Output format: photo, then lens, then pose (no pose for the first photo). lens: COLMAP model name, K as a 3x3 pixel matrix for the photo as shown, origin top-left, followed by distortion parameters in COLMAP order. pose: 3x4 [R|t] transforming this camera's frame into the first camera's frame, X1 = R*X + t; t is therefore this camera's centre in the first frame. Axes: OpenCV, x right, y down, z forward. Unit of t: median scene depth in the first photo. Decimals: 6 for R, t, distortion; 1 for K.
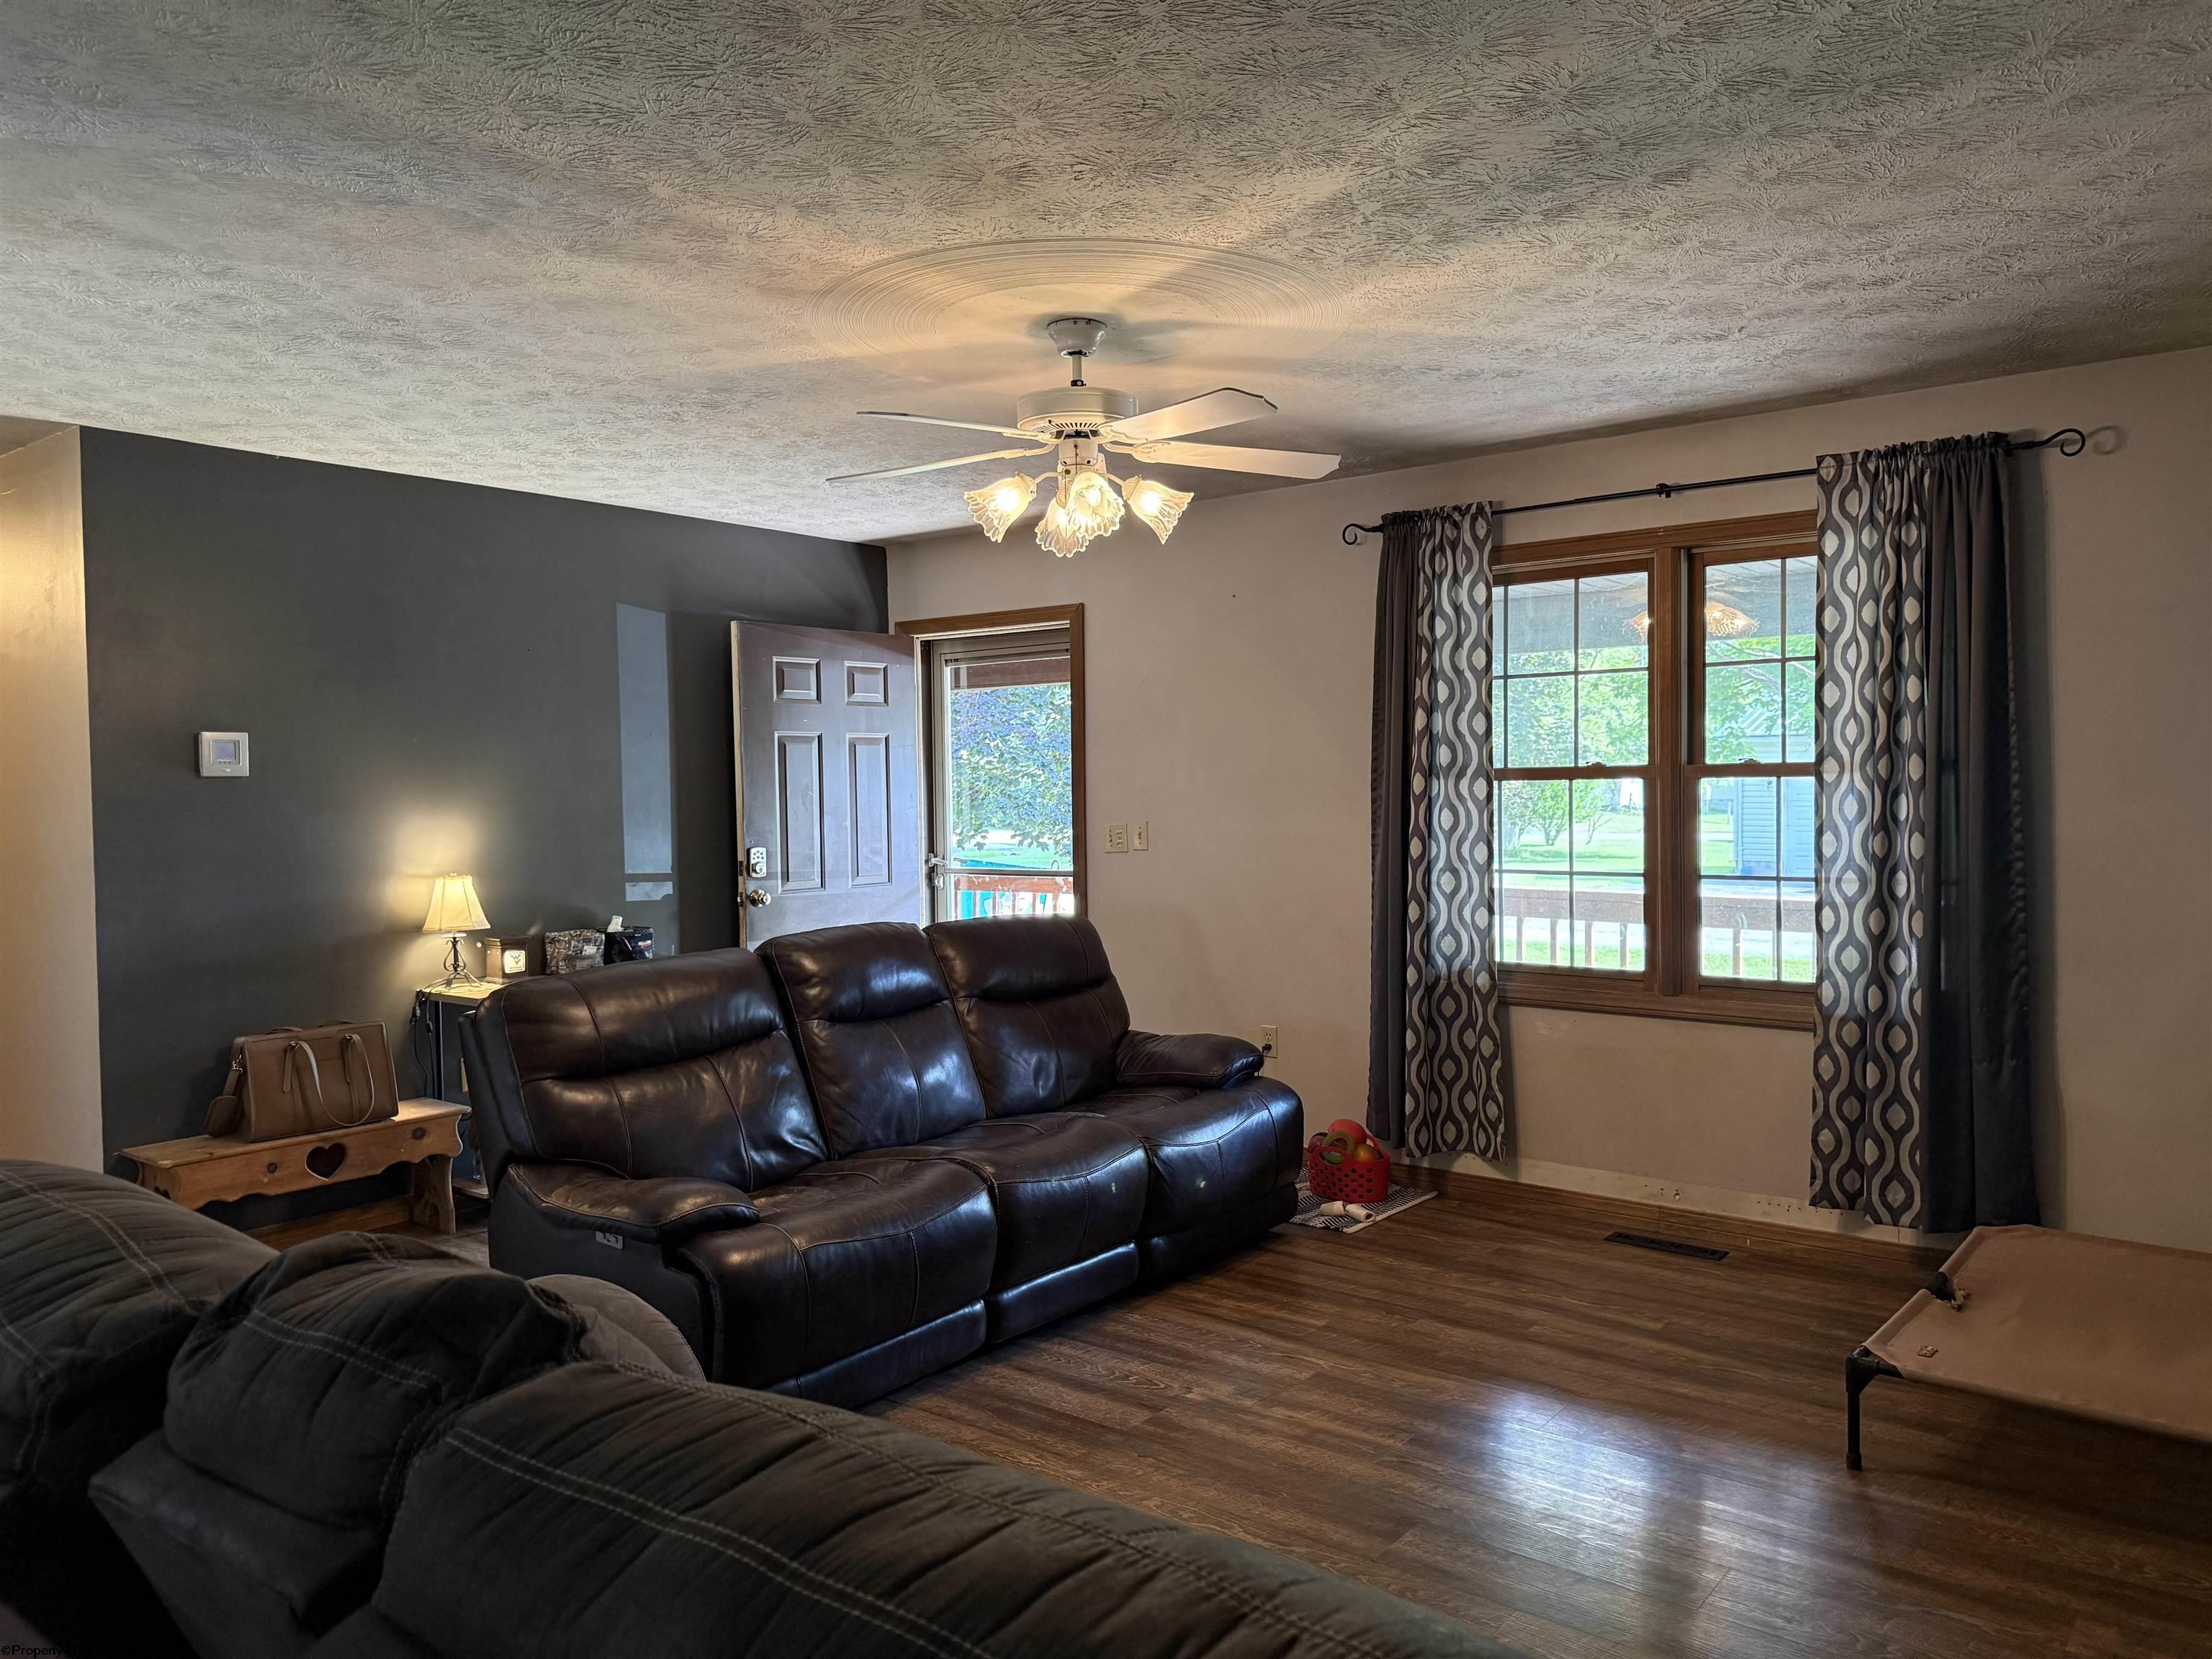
lens RADIAL K [[1575.7, 0, 1112.0], [0, 1575.7, 827.1], [0, 0, 1]] dist [0.004002, -0.002660]
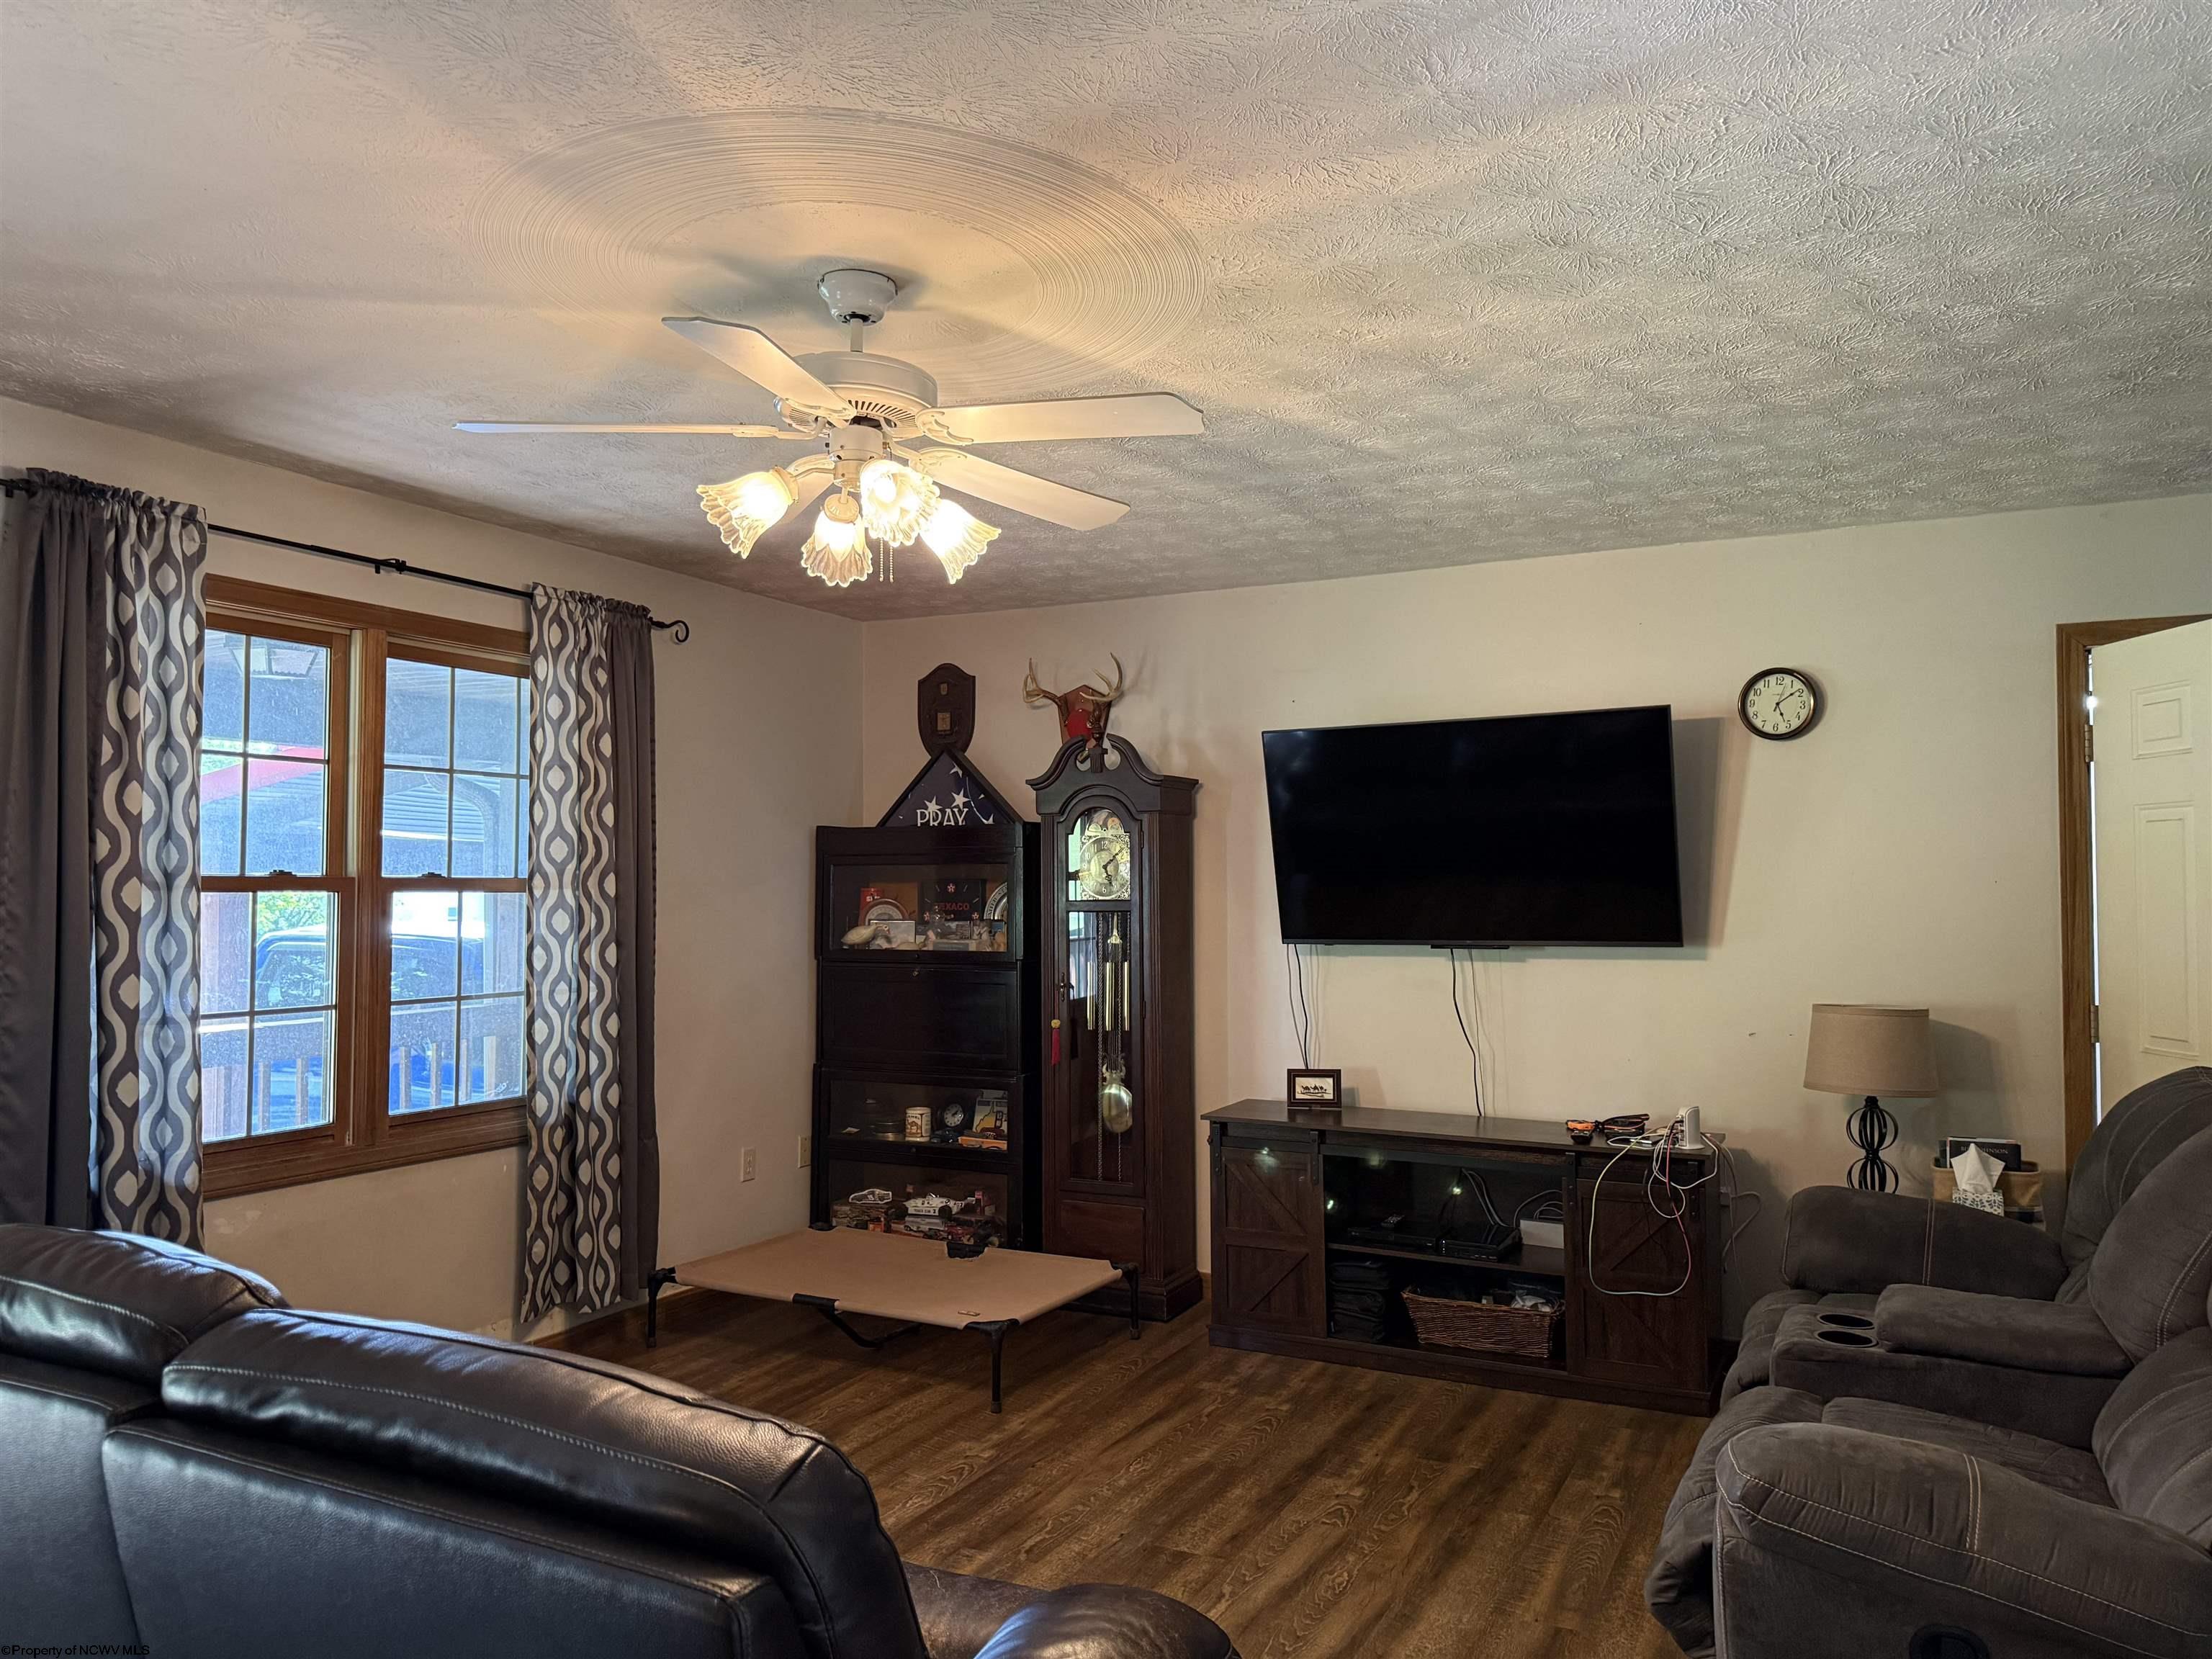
lens RADIAL K [[1575.7, 0, 1098.1], [0, 1575.7, 840.7], [0, 0, 1]] dist [0.004002, -0.002660]
pose [[-0.202454, 0.046529, 0.978186, -0.620909], [0.029242, 0.998712, -0.041453, -0.012191], [-0.978855, 0.020211, -0.203554, 0.841390]]
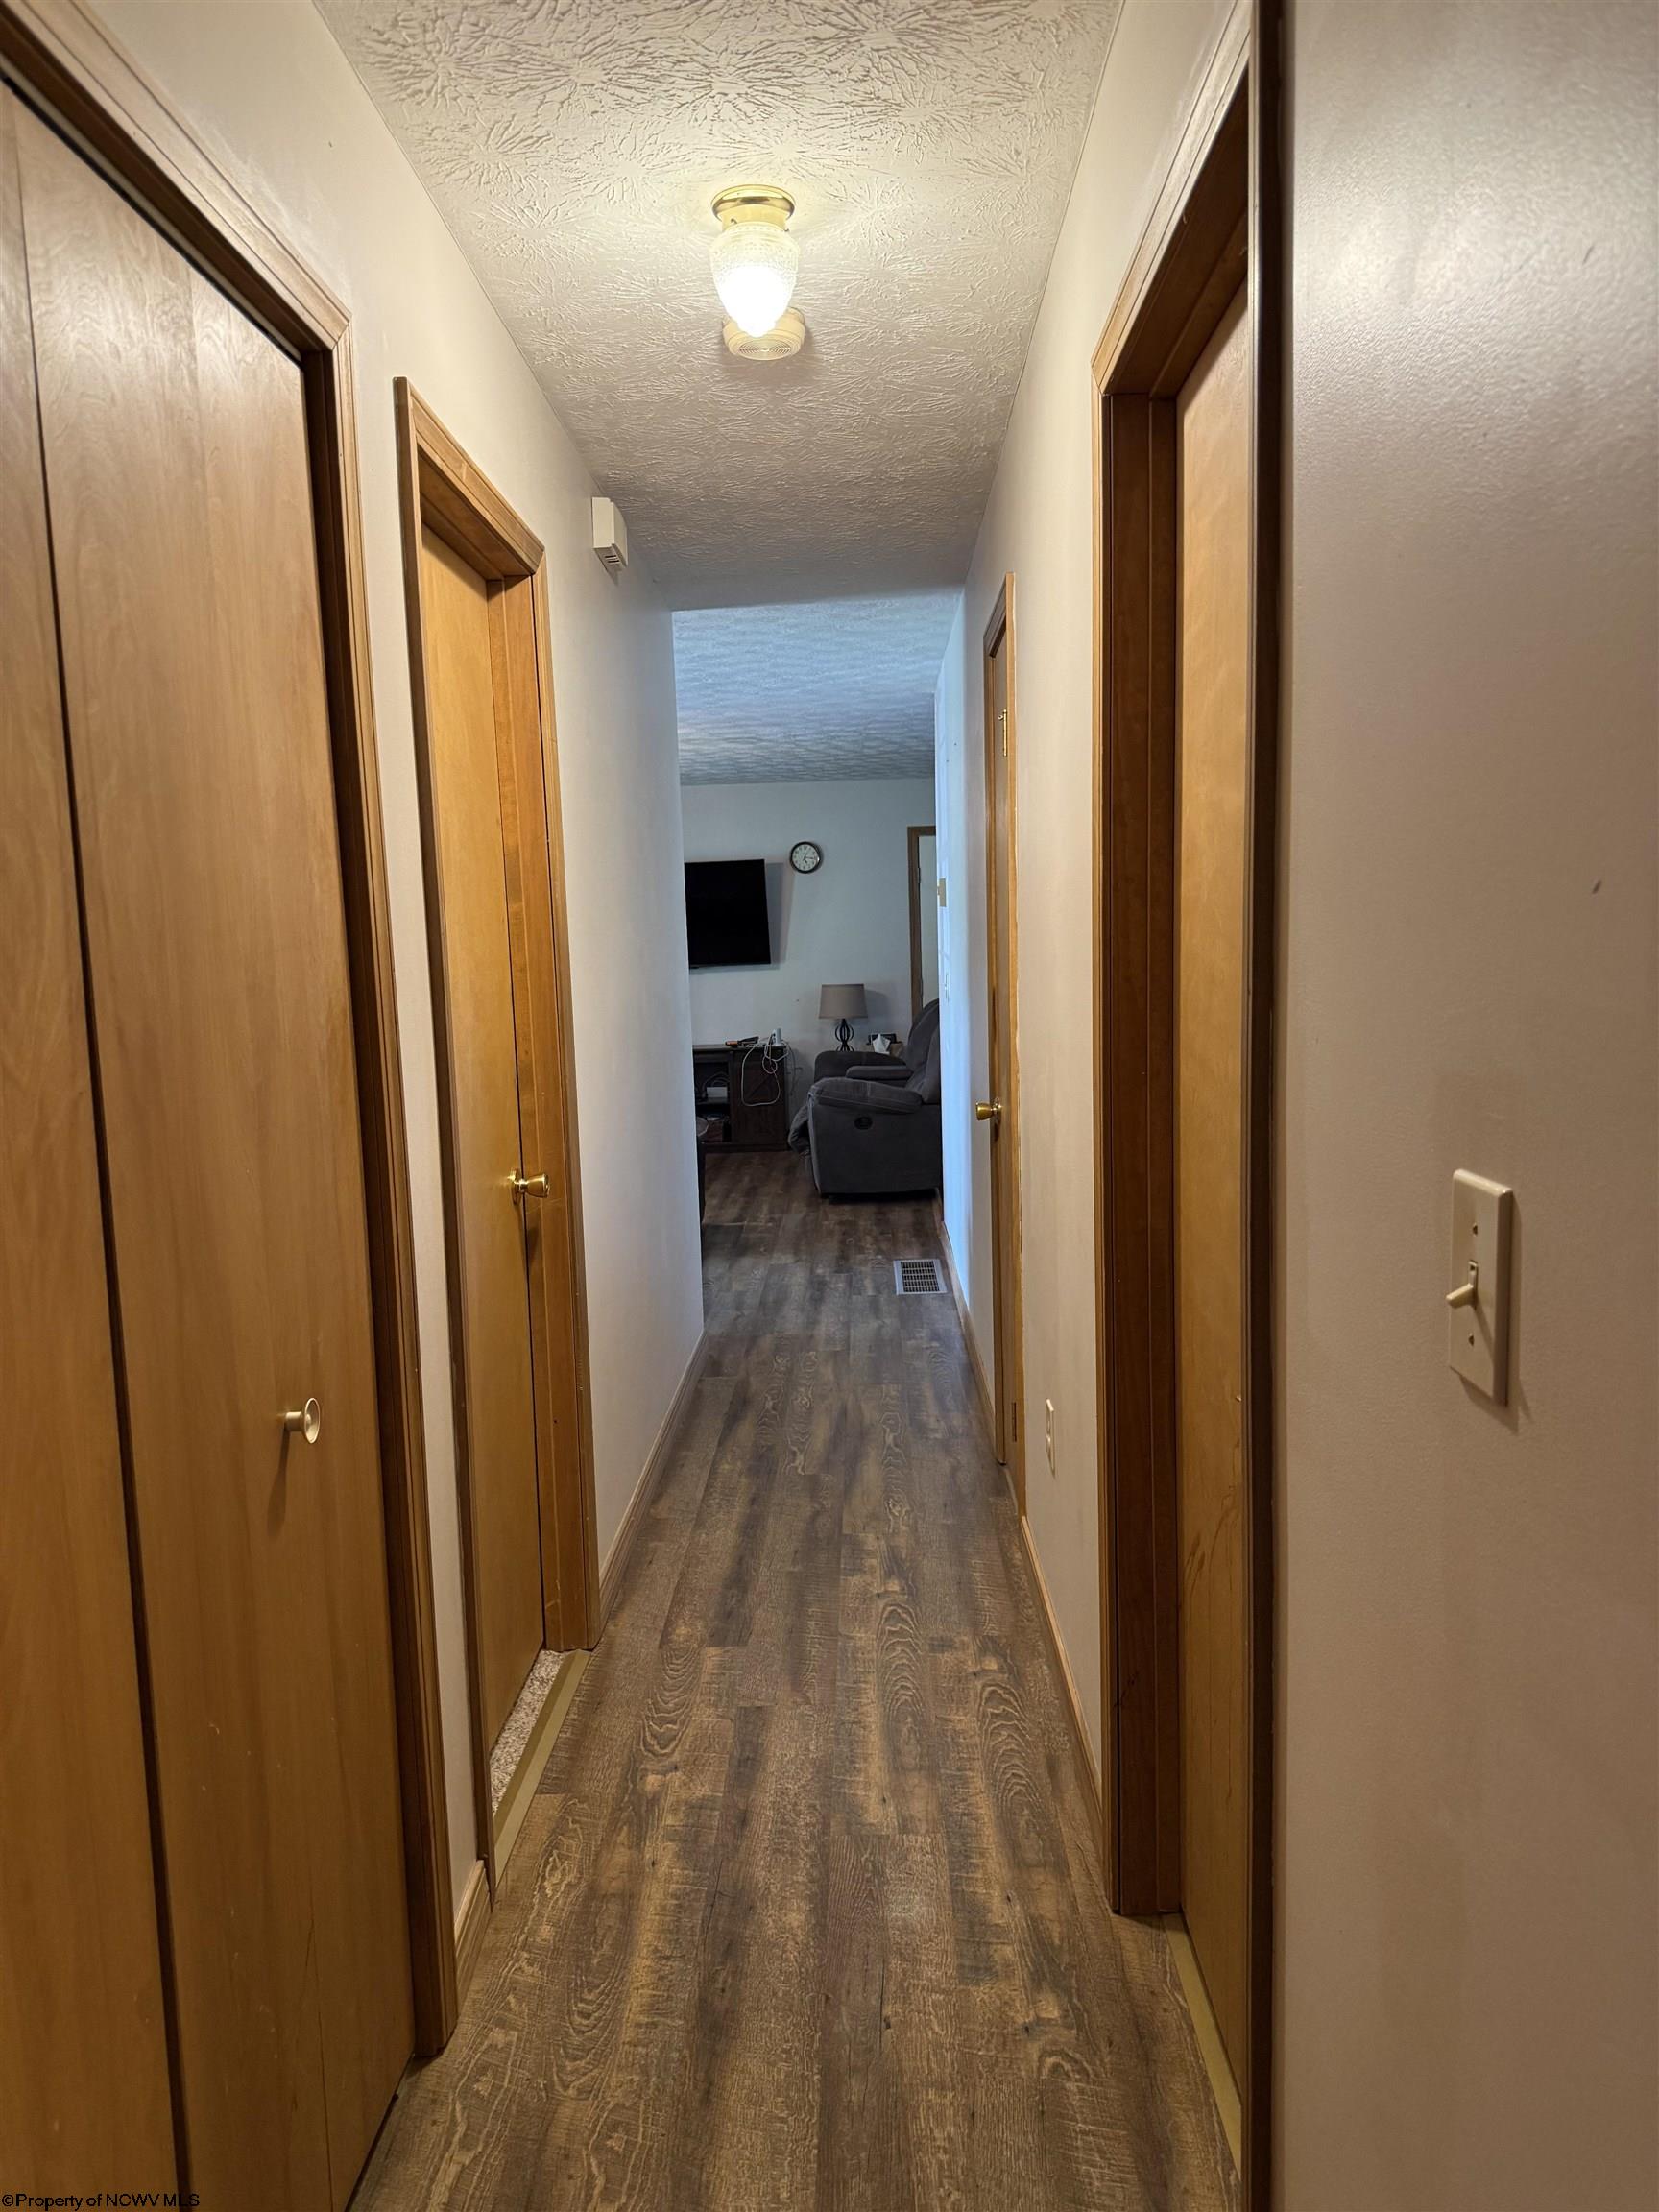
lens RADIAL K [[1575.7, 0, 832.3], [0, 1575.7, 1111.5], [0, 0, 1]] dist [0.004002, -0.002660]
pose [[-0.609336, -0.056122, 0.790923, -1.307622], [0.061463, 0.991148, 0.117681, -0.022262], [-0.790526, 0.120319, -0.600493, 1.380078]]
